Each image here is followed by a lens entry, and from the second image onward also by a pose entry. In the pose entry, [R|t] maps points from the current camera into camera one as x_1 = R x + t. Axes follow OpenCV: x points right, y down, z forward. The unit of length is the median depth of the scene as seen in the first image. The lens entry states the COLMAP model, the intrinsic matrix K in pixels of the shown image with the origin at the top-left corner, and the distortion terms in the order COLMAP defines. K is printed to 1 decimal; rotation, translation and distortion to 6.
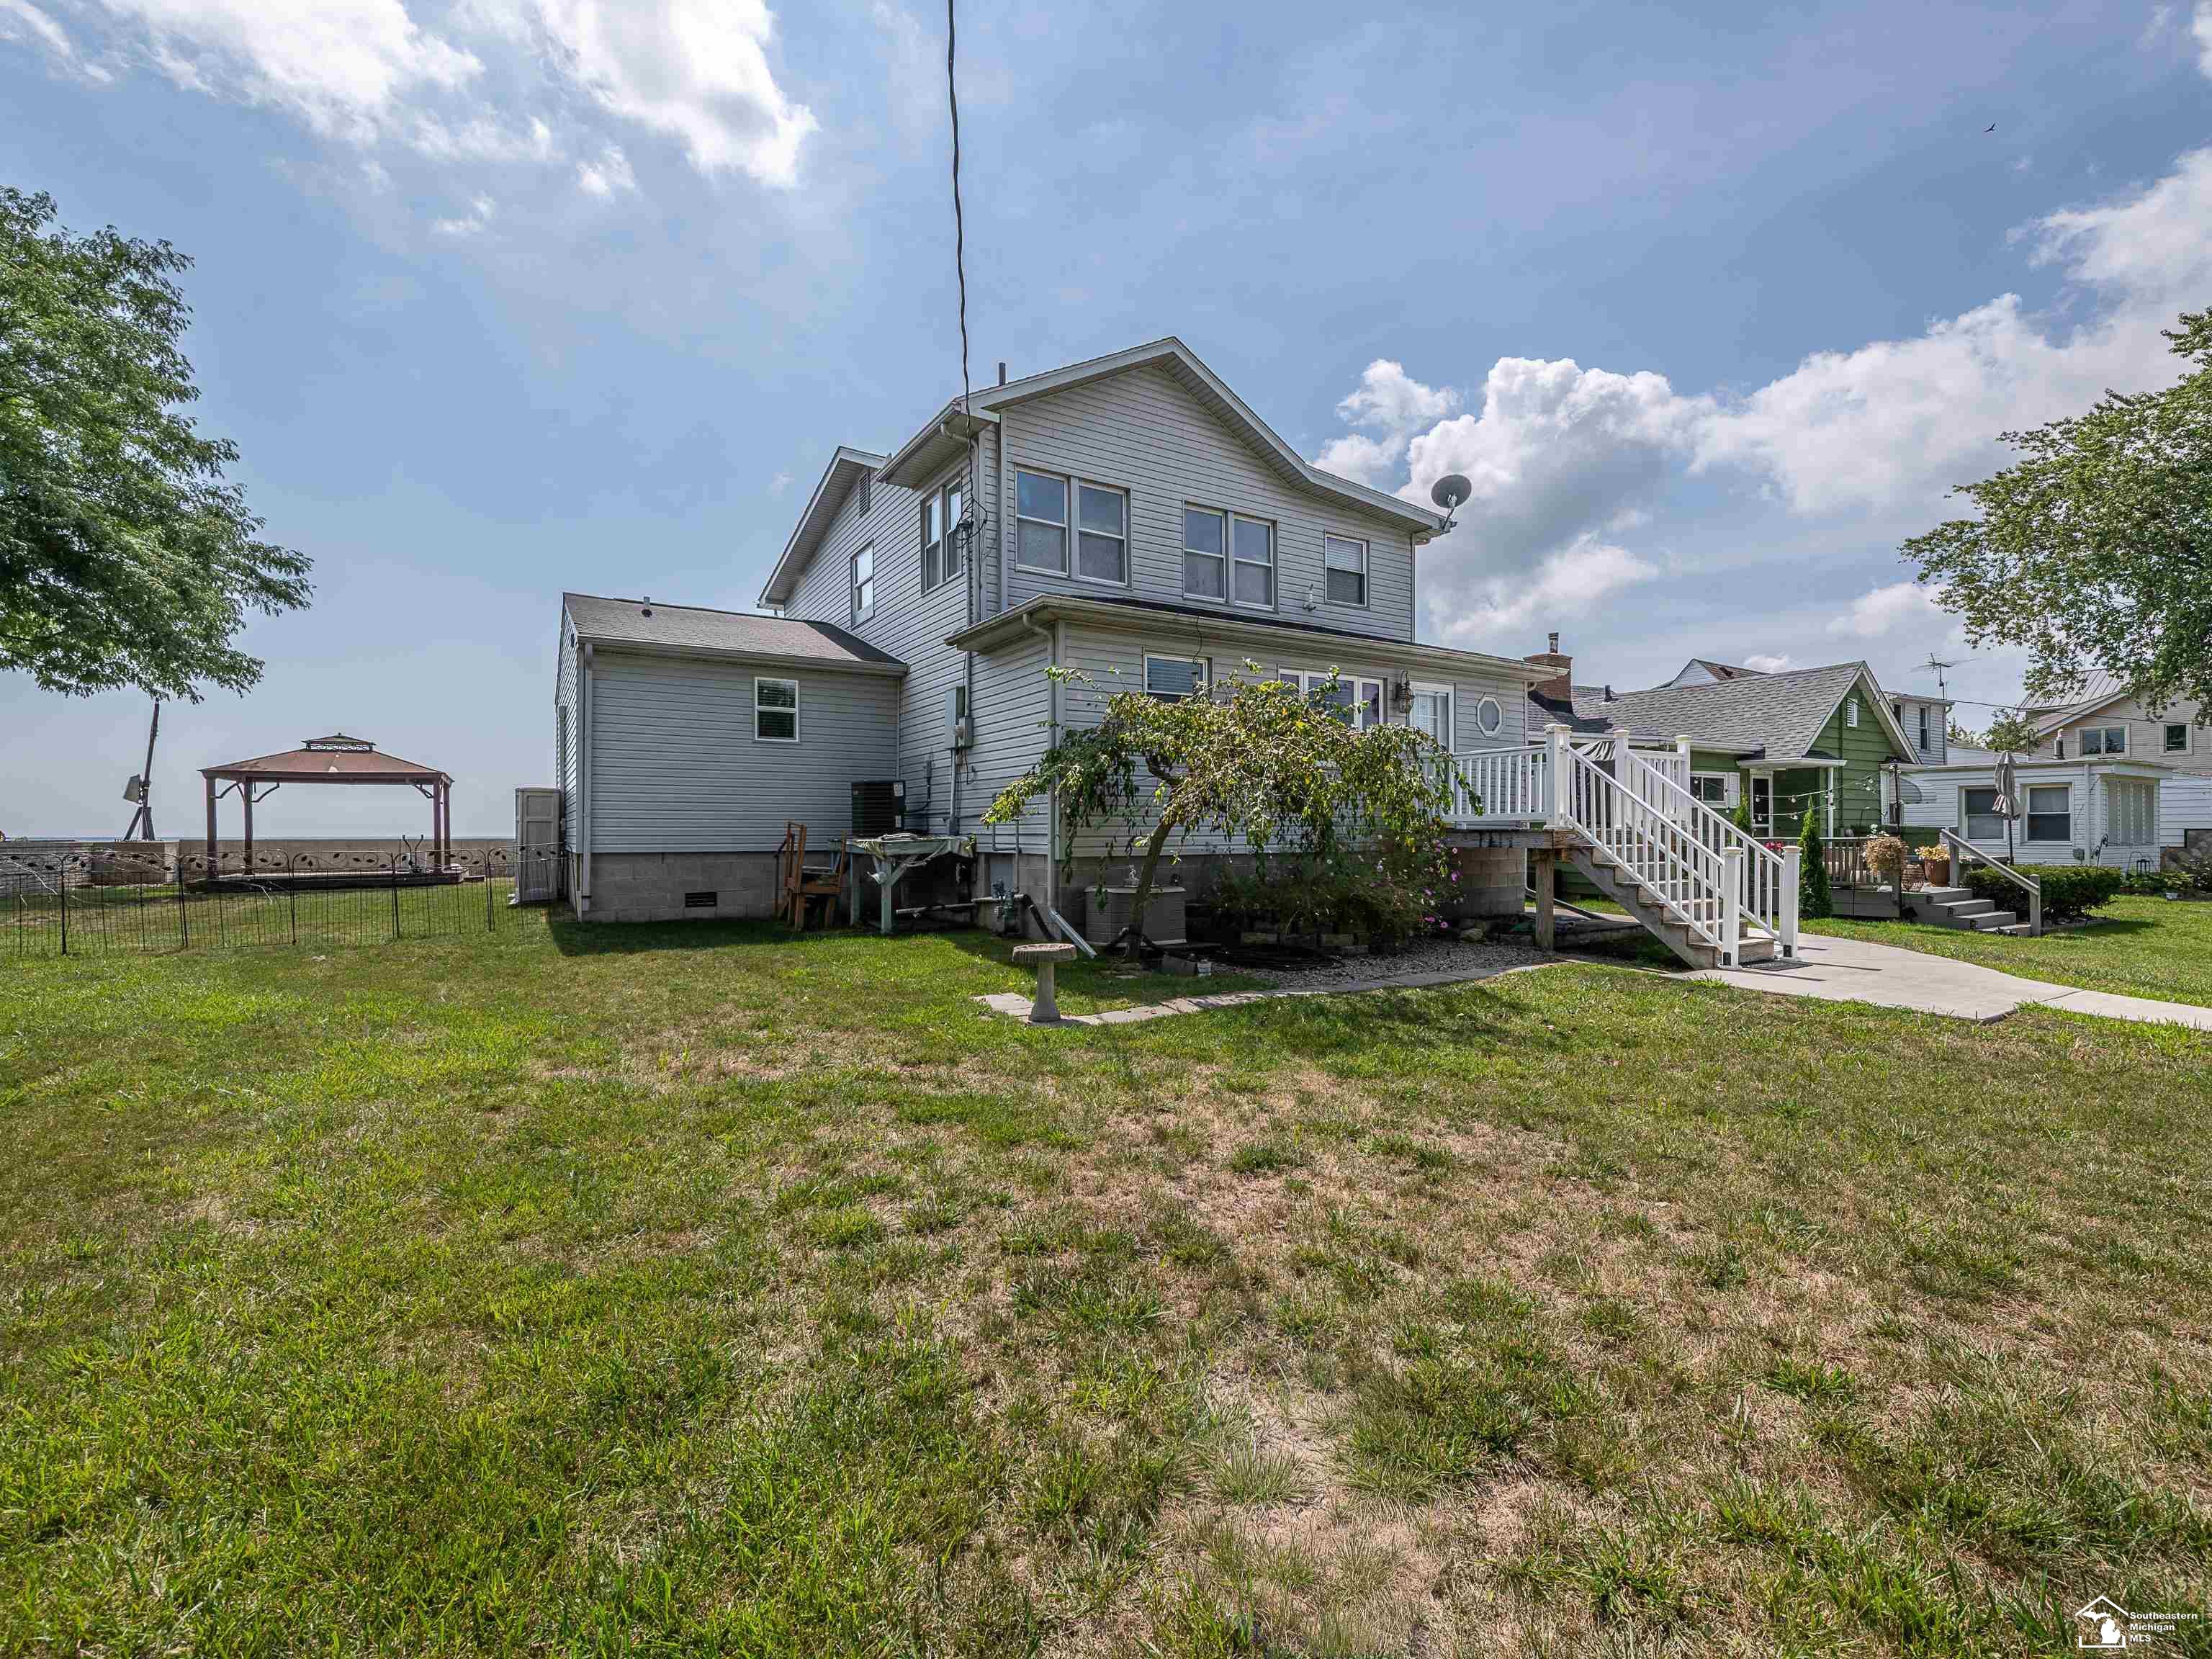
lens RADIAL K [[958.0, 0, 1106.0], [0, 958.0, 829.5], [0, 0, 1]] dist [-0.000387, -0.000032]
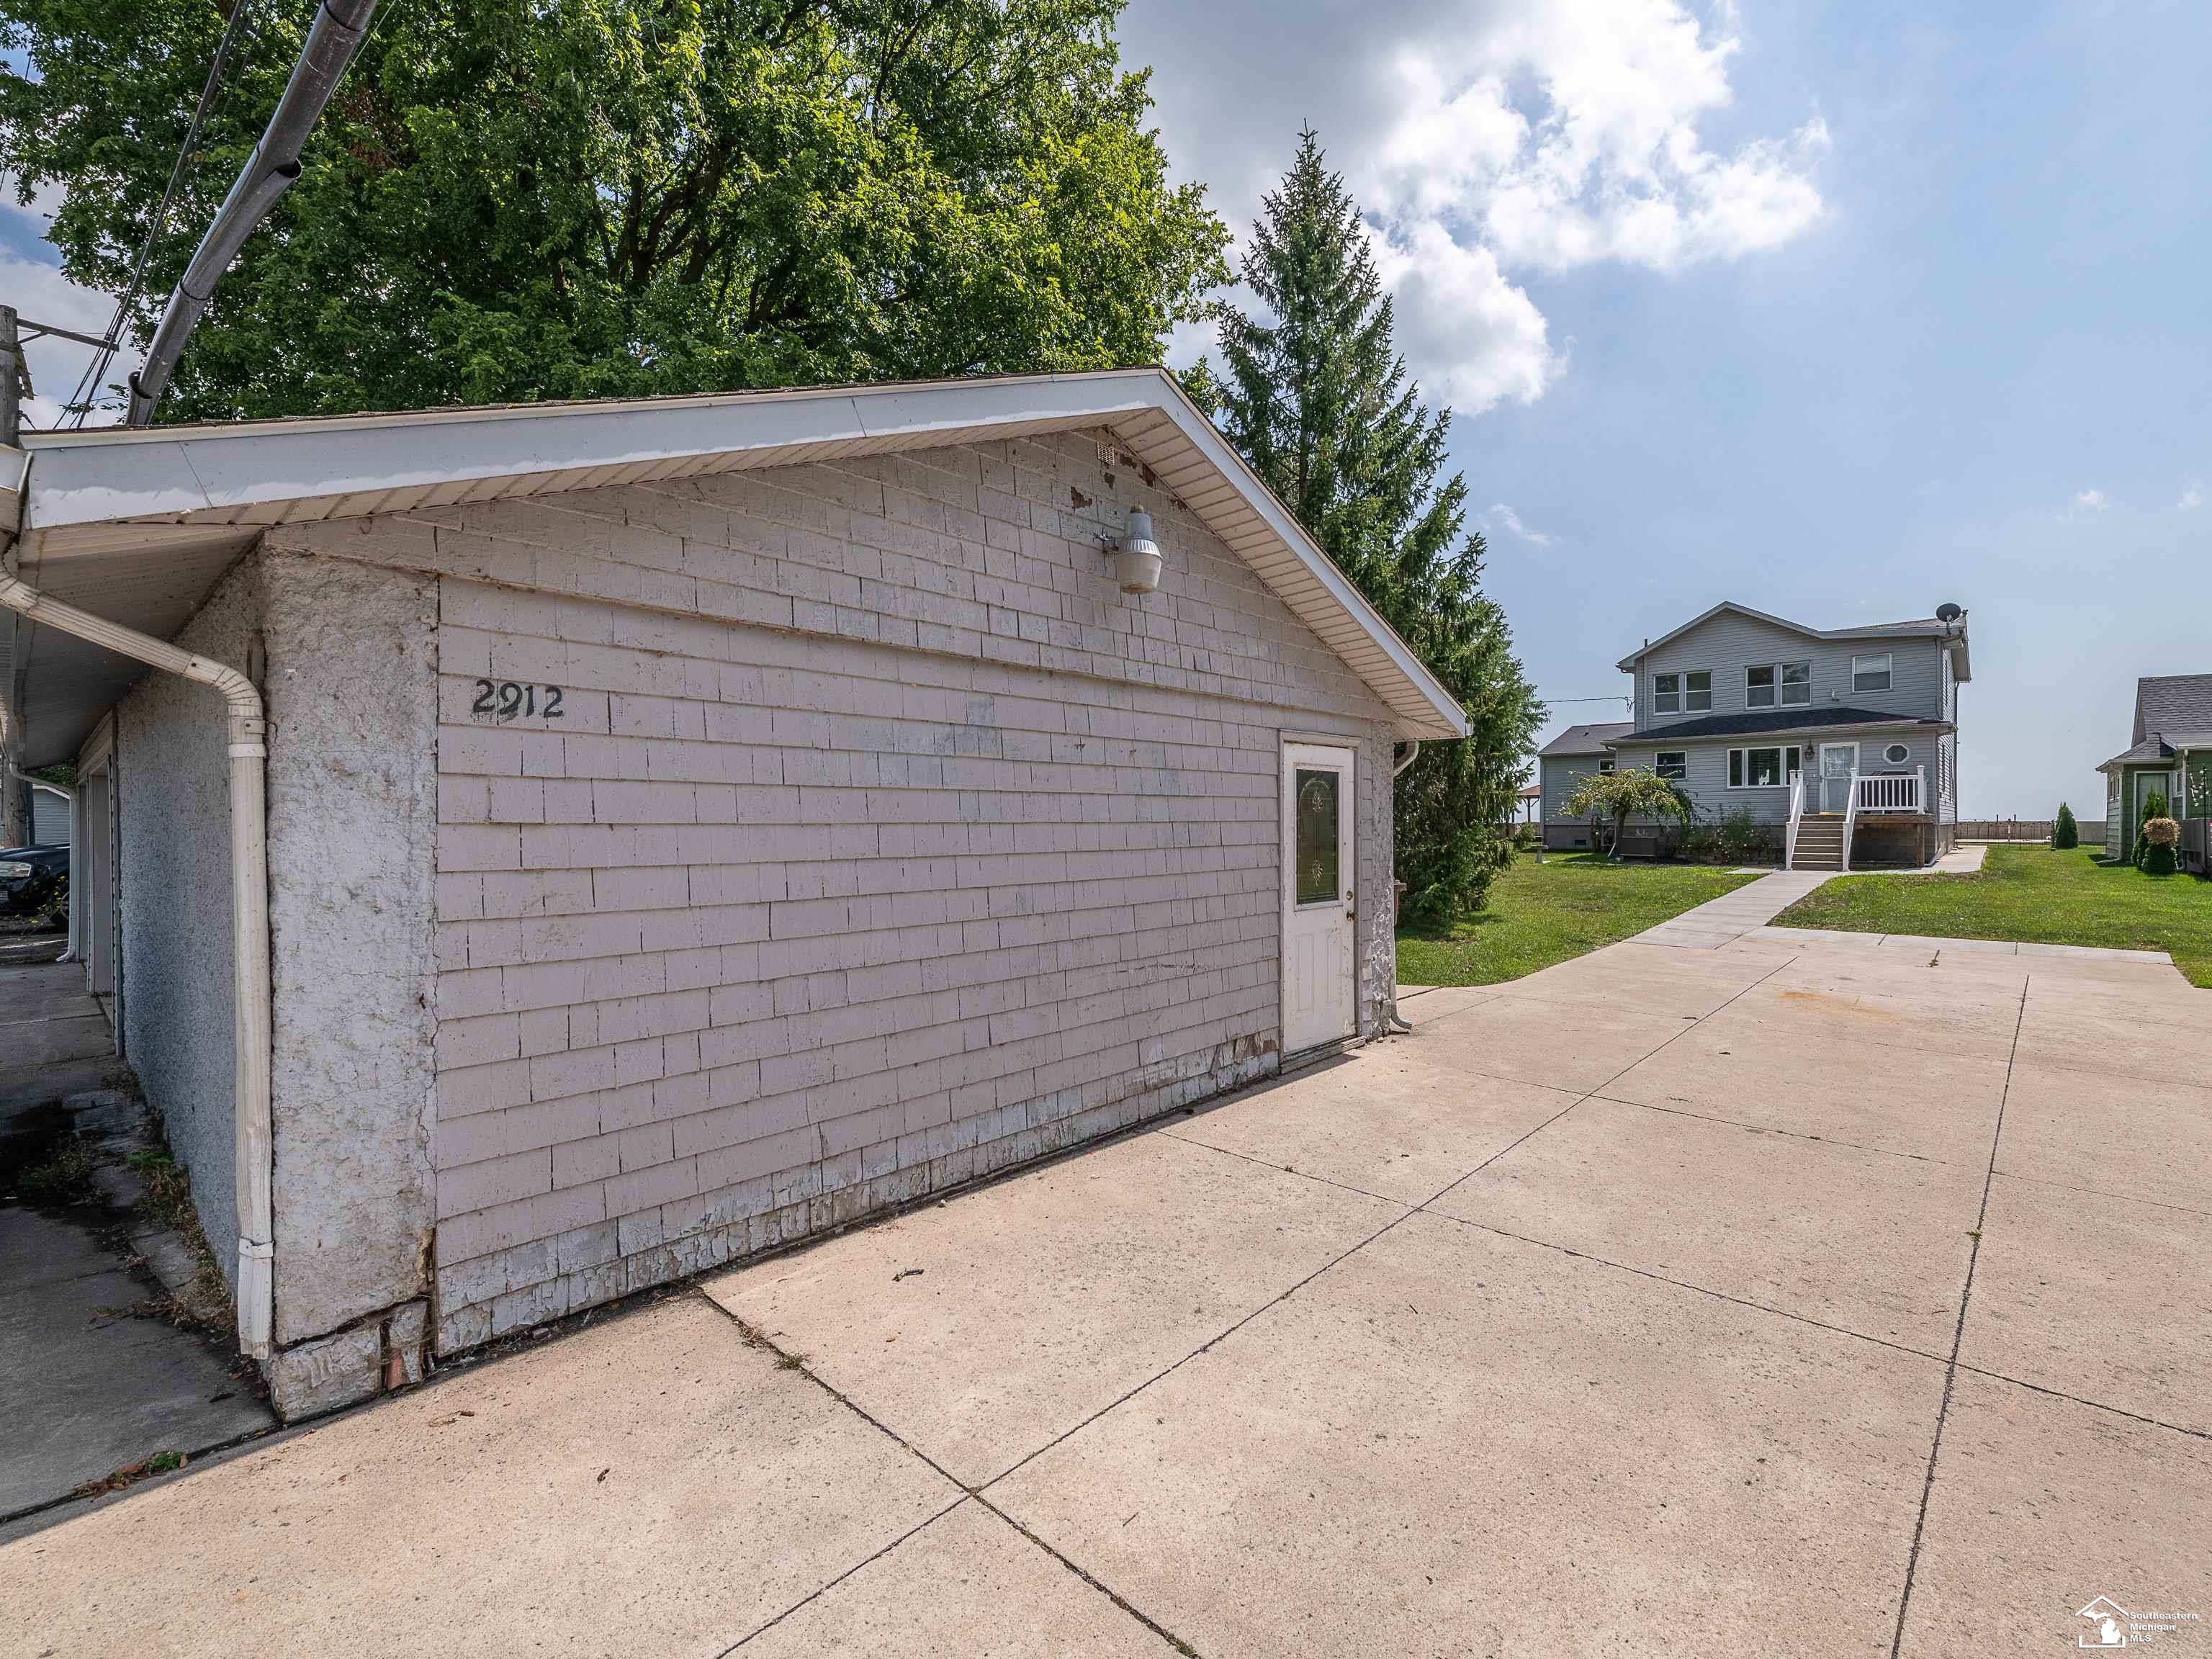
lens RADIAL K [[958.0, 0, 1106.0], [0, 958.0, 829.5], [0, 0, 1]] dist [-0.000387, -0.000032]
pose [[0.262378, 0.002585, -0.964962, 1.881228], [-0.001290, 0.999996, 0.002328, 0.031375], [0.964964, 0.000634, 0.262380, -1.047513]]
